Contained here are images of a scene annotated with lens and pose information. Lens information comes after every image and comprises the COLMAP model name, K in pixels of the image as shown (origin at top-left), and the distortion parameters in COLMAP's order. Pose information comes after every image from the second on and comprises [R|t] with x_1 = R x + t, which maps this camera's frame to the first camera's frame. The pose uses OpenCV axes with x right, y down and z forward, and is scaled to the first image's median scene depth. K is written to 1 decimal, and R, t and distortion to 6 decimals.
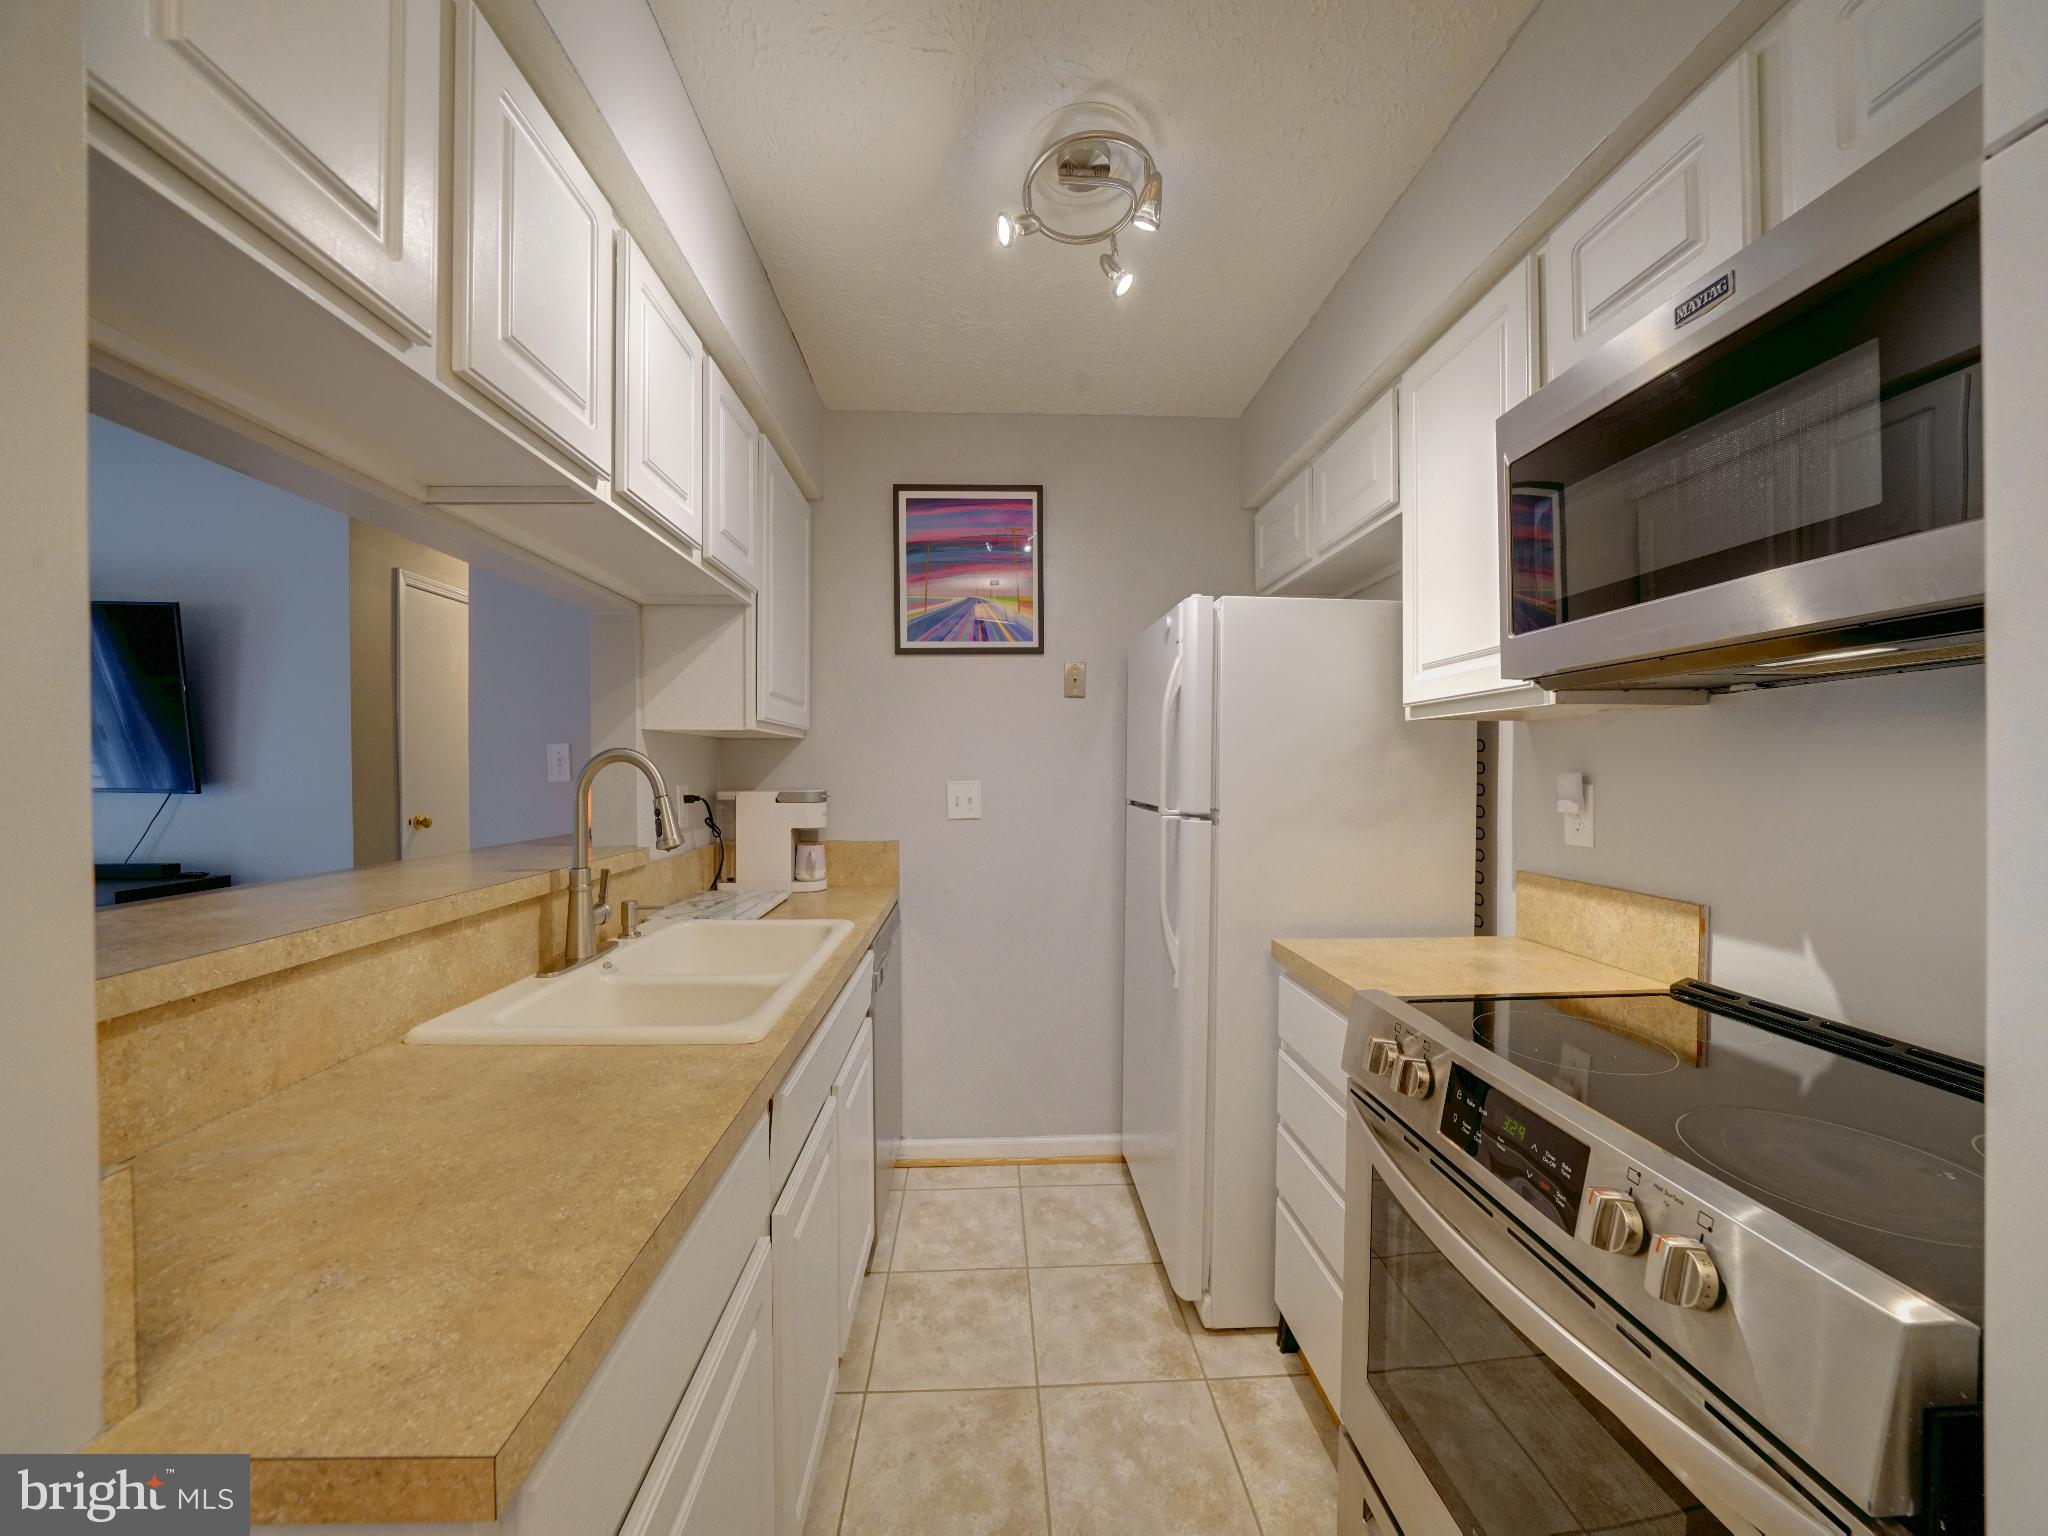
lens RADIAL K [[708.8, 0, 1014.3], [0, 708.8, 776.4], [0, 0, 1]] dist [-0.023420, 0.001976]
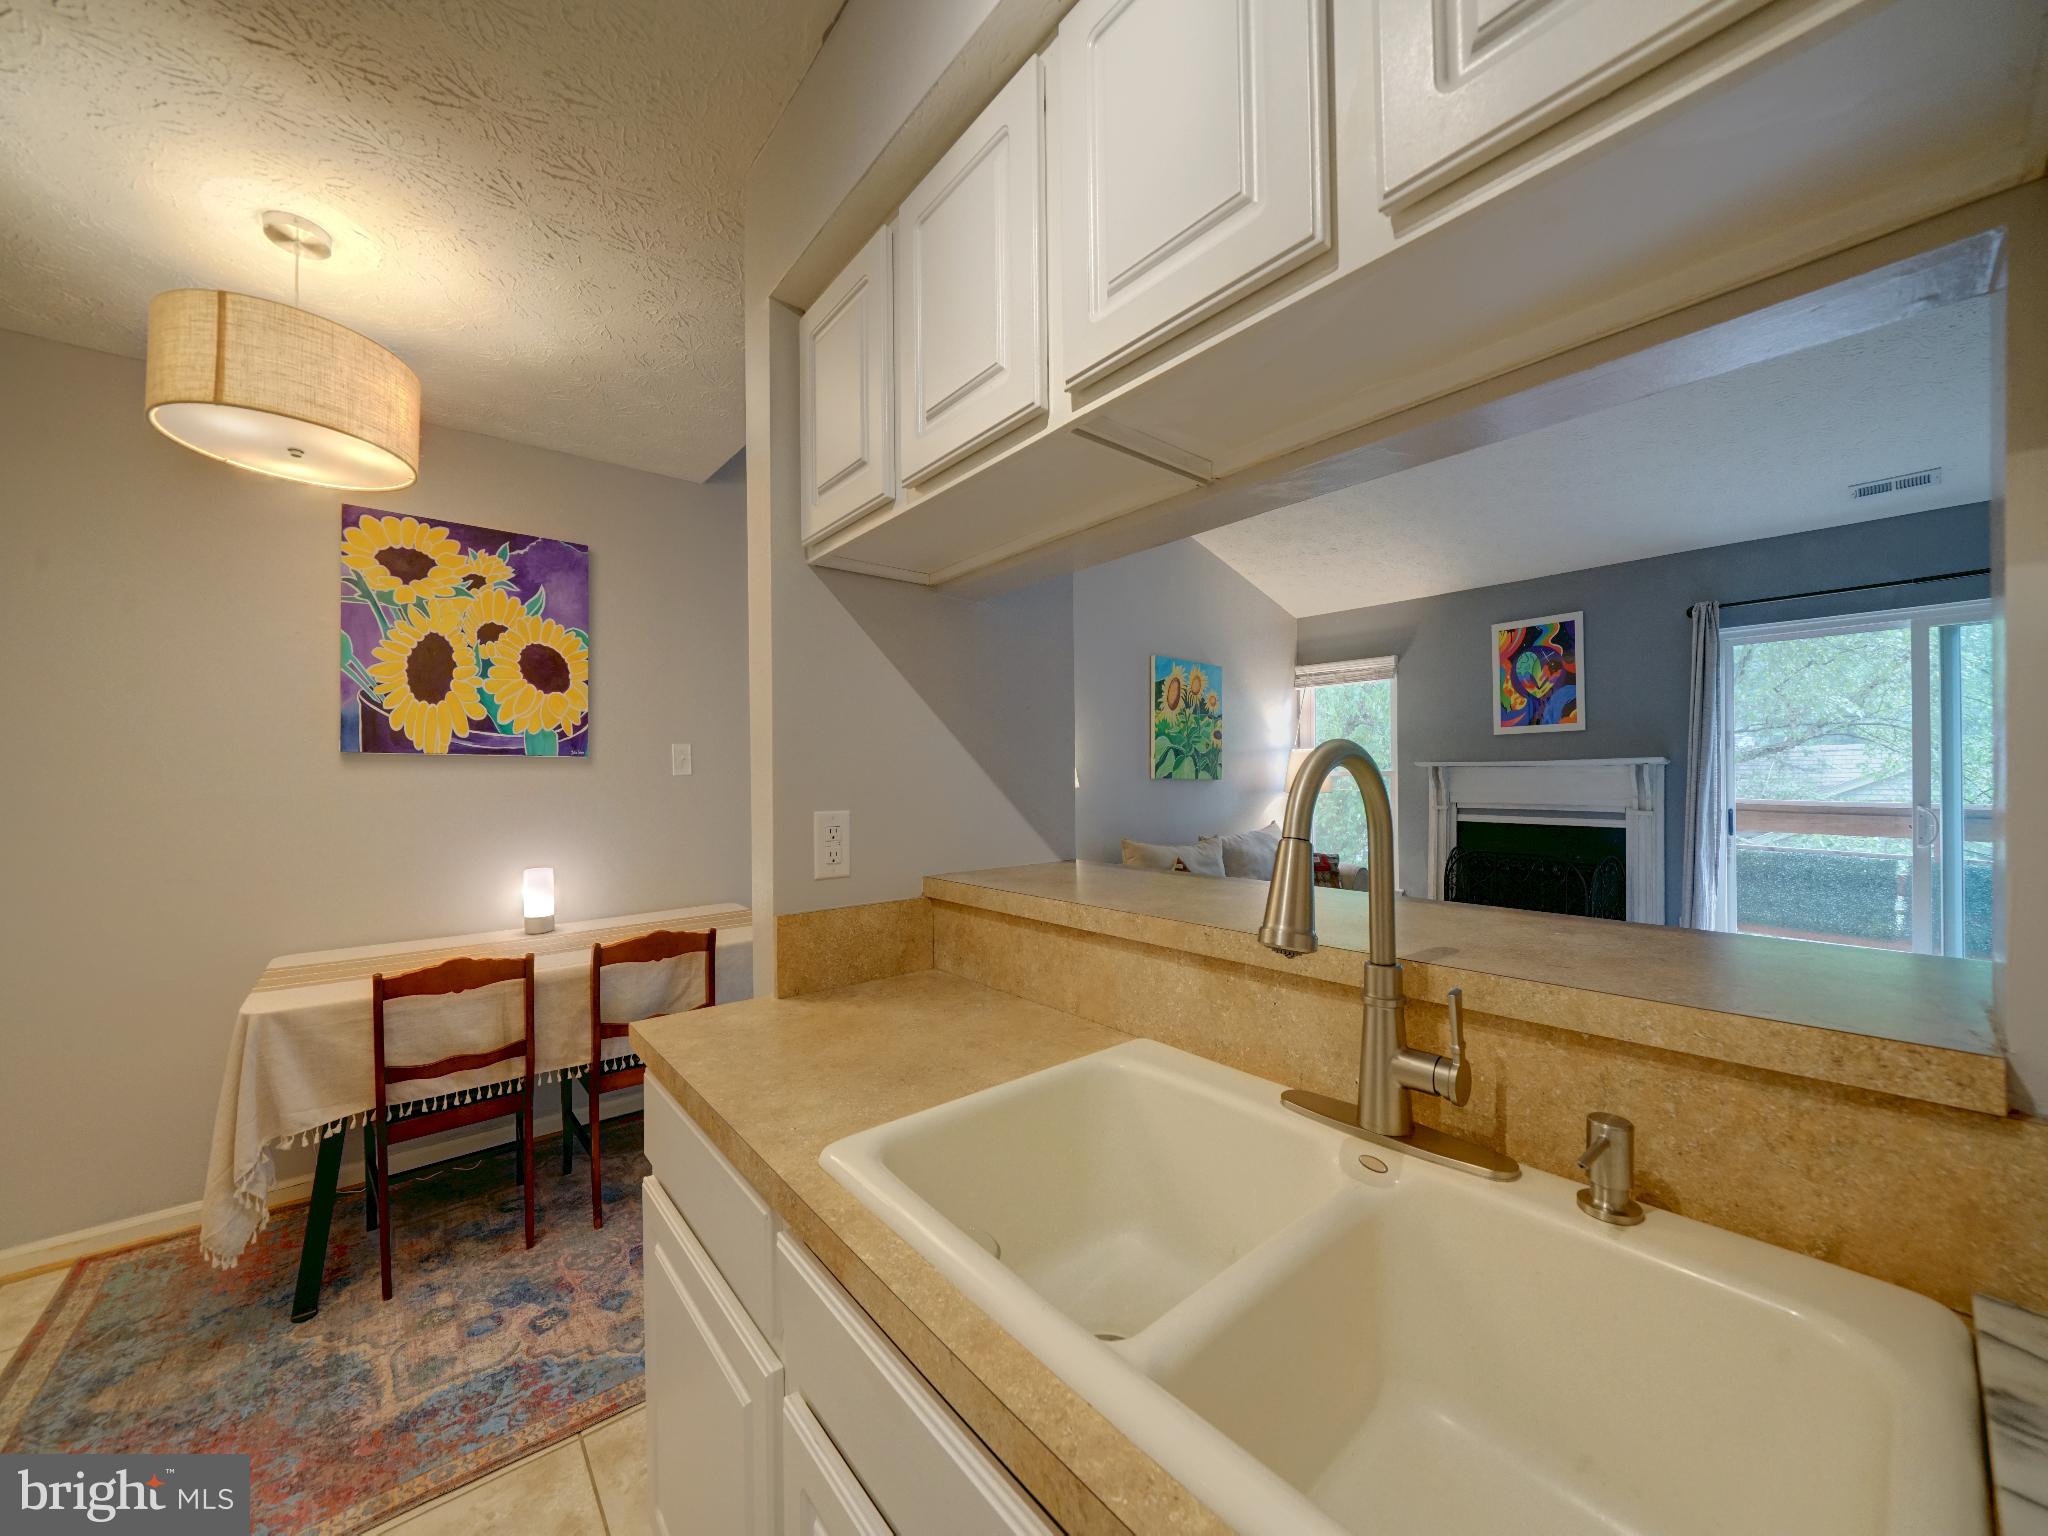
lens RADIAL K [[761.4, 0, 1012.4], [0, 761.4, 780.3], [0, 0, 1]] dist [-0.016855, 0.003190]
pose [[-0.800735, 0.012155, -0.598895, -0.037630], [0.005358, 0.999899, 0.013129, -0.016207], [0.598994, 0.007304, -0.800720, 1.127774]]
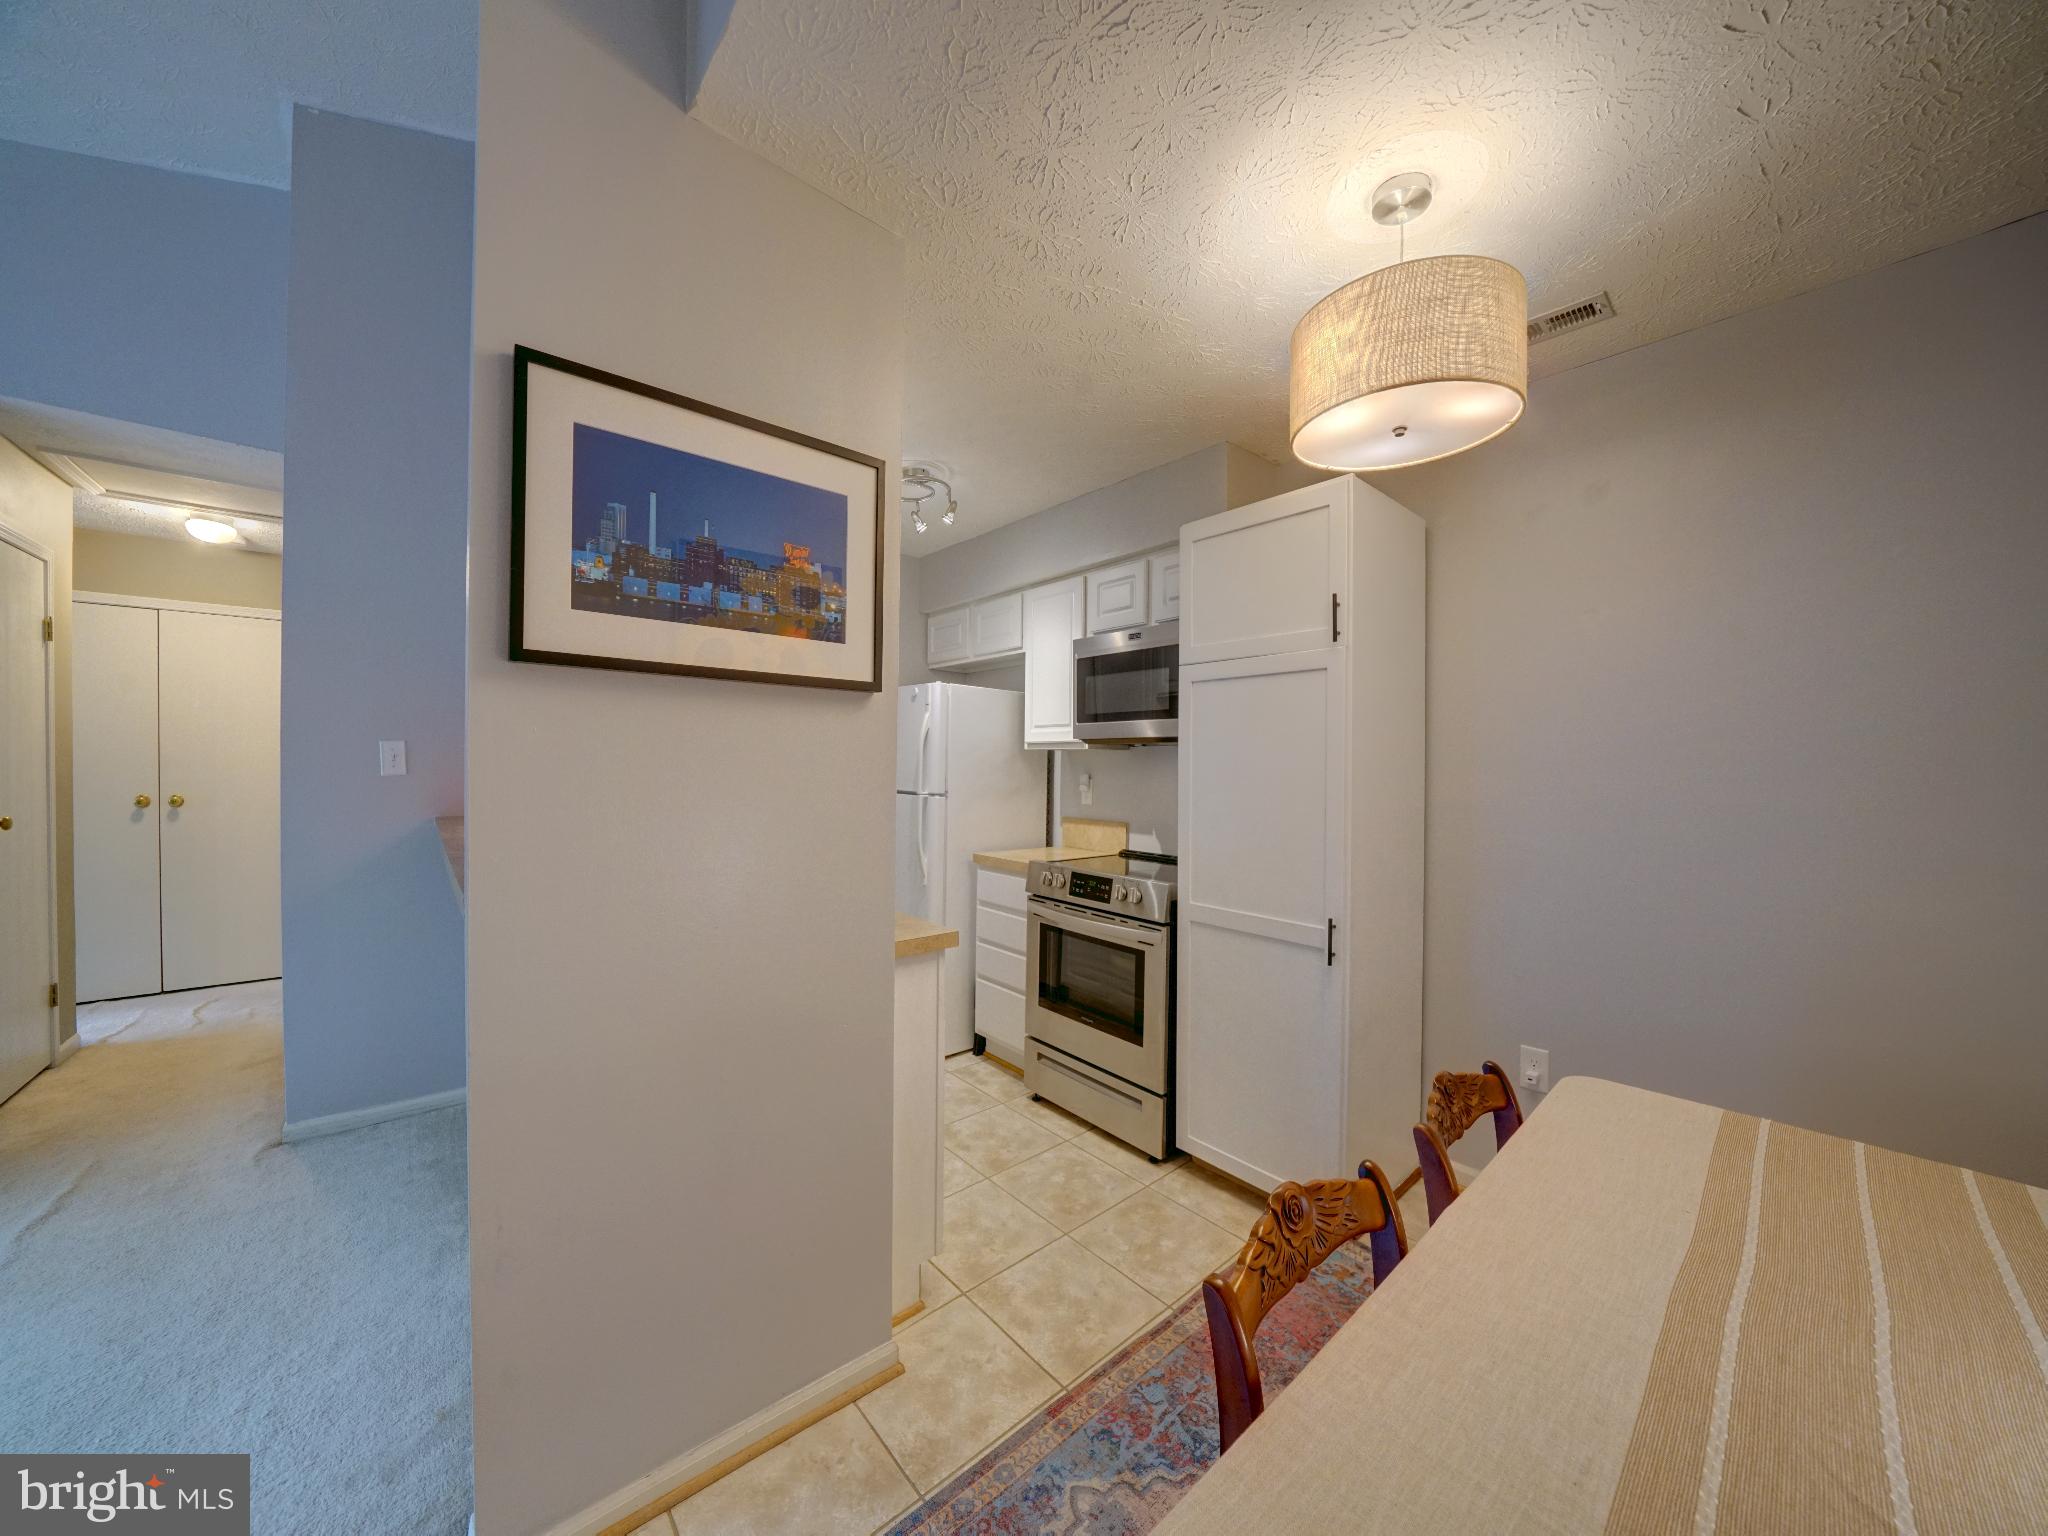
lens RADIAL K [[711.7, 0, 1009.6], [0, 711.7, 776.6], [0, 0, 1]] dist [-0.024838, 0.003662]
pose [[0.789458, 0.002329, 0.613800, -0.830531], [-0.009688, 0.999916, 0.008666, -0.013746], [-0.613728, -0.012788, 0.789414, -0.706484]]
